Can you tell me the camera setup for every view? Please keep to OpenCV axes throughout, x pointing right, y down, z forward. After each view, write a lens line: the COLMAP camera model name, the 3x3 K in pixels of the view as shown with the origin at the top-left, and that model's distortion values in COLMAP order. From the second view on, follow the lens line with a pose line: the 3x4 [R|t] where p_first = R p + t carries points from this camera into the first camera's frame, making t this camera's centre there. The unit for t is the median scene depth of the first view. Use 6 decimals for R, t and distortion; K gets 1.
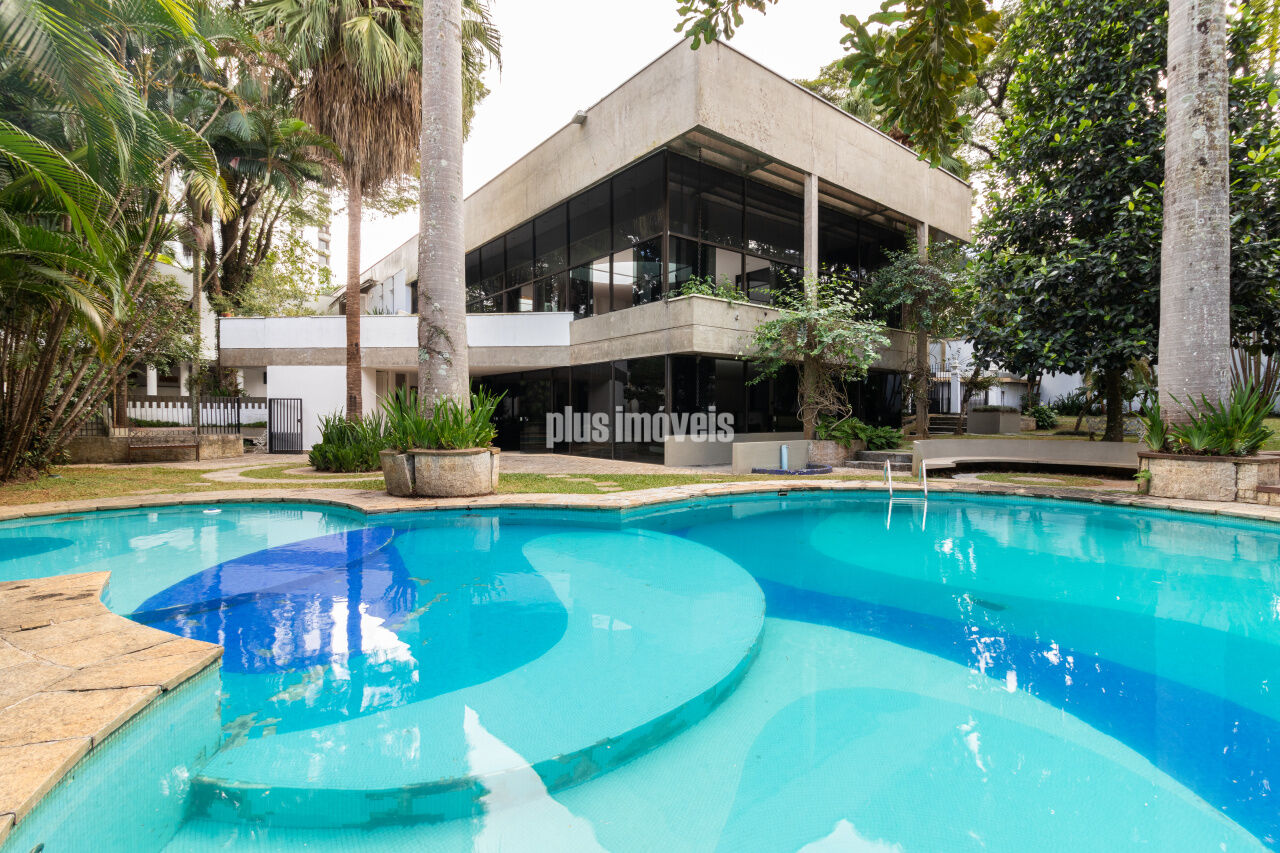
lens RADIAL K [[597.5, 0, 642.1], [0, 597.5, 419.8], [0, 0, 1]] dist [-0.004980, 0.002717]
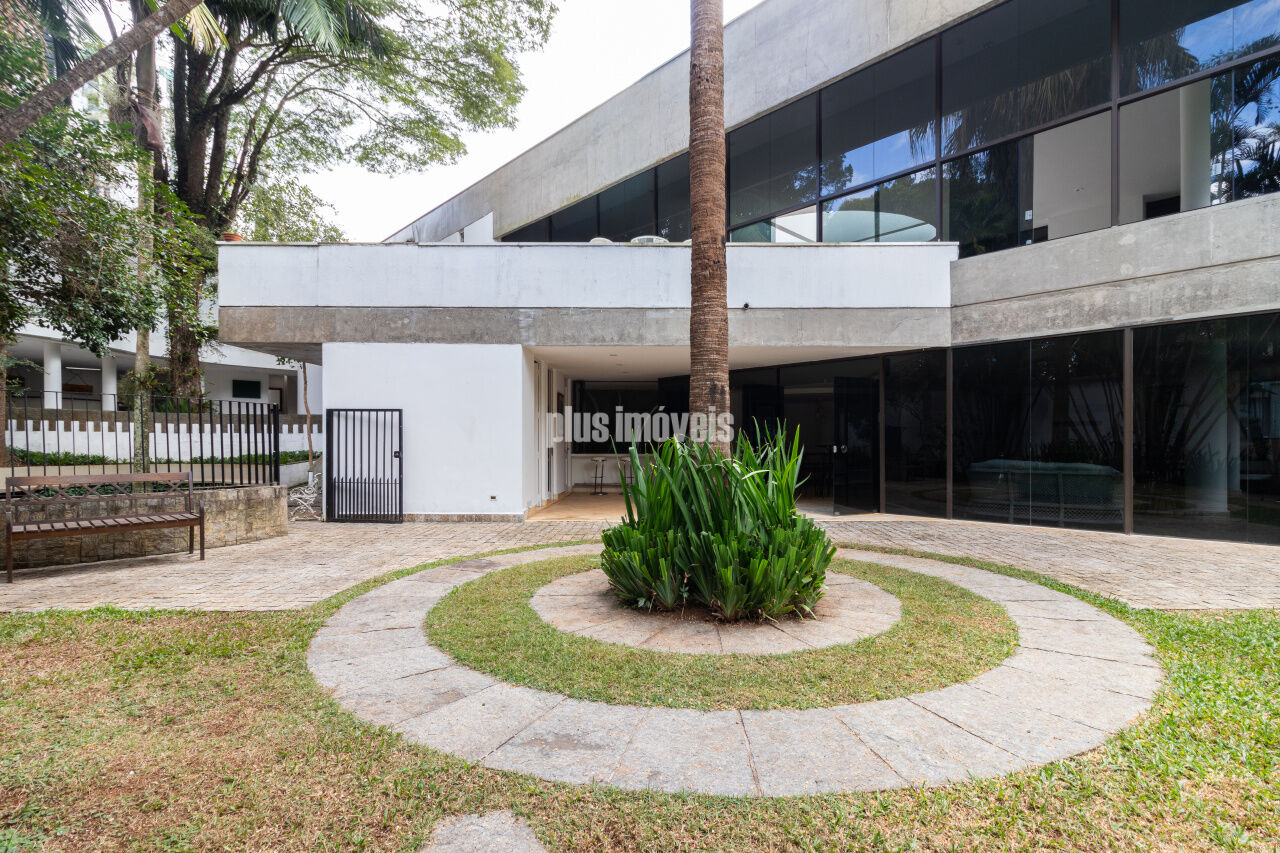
lens RADIAL K [[597.5, 0, 637.1], [0, 597.5, 440.1], [0, 0, 1]] dist [-0.004980, 0.002717]
pose [[0.994837, -0.002947, 0.101439, -0.353543], [0.004159, 0.999922, -0.011742, -0.002762], [-0.101397, 0.012103, 0.994772, 0.408760]]
